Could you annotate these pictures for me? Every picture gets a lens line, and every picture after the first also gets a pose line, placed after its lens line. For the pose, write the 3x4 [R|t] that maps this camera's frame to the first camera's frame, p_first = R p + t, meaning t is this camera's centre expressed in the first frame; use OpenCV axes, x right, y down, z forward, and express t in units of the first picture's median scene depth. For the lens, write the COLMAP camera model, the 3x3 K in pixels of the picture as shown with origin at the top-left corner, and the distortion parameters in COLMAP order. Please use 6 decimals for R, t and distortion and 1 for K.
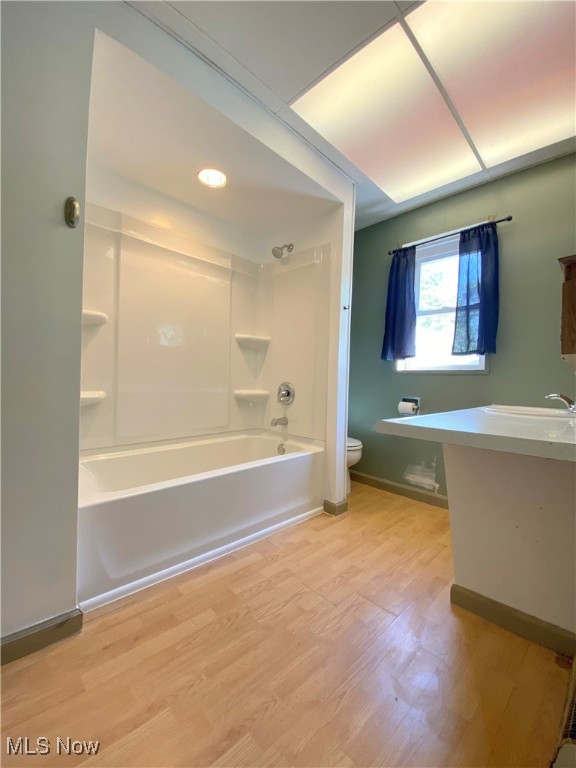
lens RADIAL K [[310.1, 0, 286.1], [0, 310.1, 380.8], [0, 0, 1]] dist [0.000440, -0.012447]
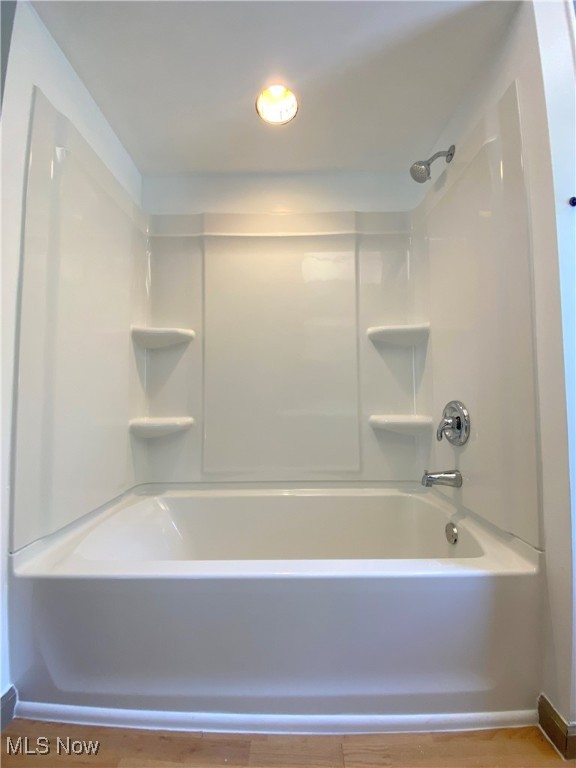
lens RADIAL K [[310.1, 0, 286.1], [0, 310.1, 380.8], [0, 0, 1]] dist [0.000440, -0.012447]
pose [[0.693138, -0.068986, -0.717497, 0.178790], [0.024365, 0.997083, -0.072330, 0.001084], [0.720393, 0.032653, 0.692797, 0.446014]]
